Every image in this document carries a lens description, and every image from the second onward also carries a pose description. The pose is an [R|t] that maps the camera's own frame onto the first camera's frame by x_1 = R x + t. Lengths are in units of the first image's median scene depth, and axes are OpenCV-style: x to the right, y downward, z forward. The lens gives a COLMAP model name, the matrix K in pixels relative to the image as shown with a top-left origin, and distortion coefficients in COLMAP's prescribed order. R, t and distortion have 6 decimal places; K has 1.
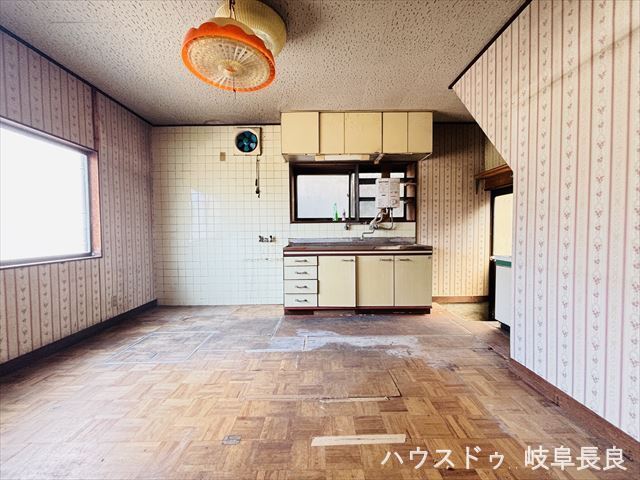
lens RADIAL K [[259.6, 0, 318.9], [0, 259.6, 239.6], [0, 0, 1]] dist [-0.000984, 0.000618]
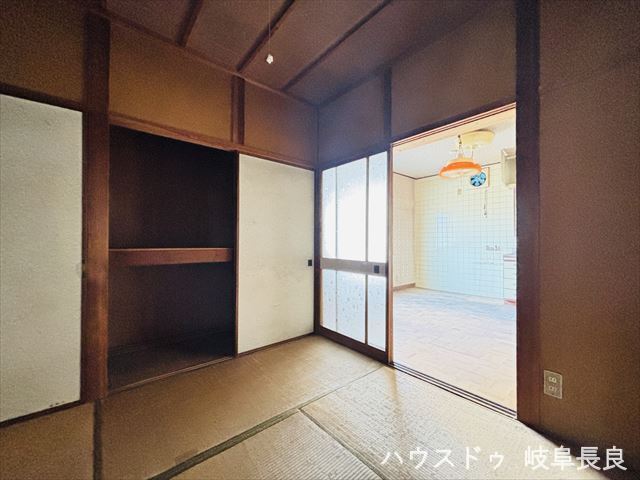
lens RADIAL K [[260.3, 0, 321.6], [0, 260.3, 244.7], [0, 0, 1]] dist [0.000381, 0.000023]
pose [[0.654782, 0.016451, -0.755639, 0.250127], [-0.030454, 0.999525, -0.004628, 0.014251], [0.755204, 0.026043, 0.654972, -0.579732]]
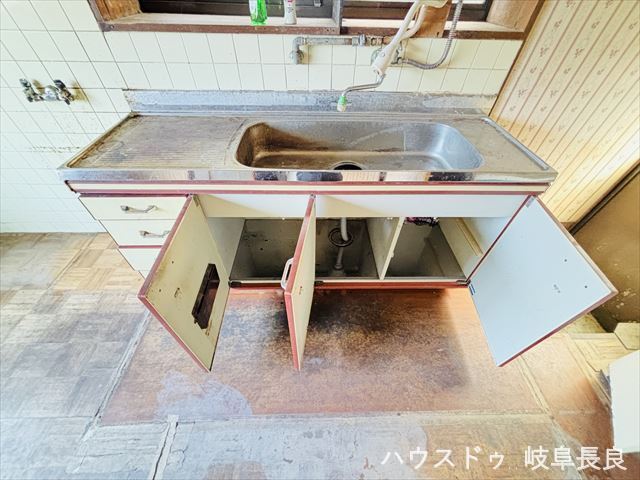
lens RADIAL K [[259.6, 0, 318.9], [0, 259.6, 239.6], [0, 0, 1]] dist [-0.000984, 0.000618]
pose [[0.958738, -0.154384, 0.238719, 0.018427], [-0.008351, 0.824044, 0.566464, -0.036763], [-0.284168, -0.545085, 0.788753, 0.565898]]
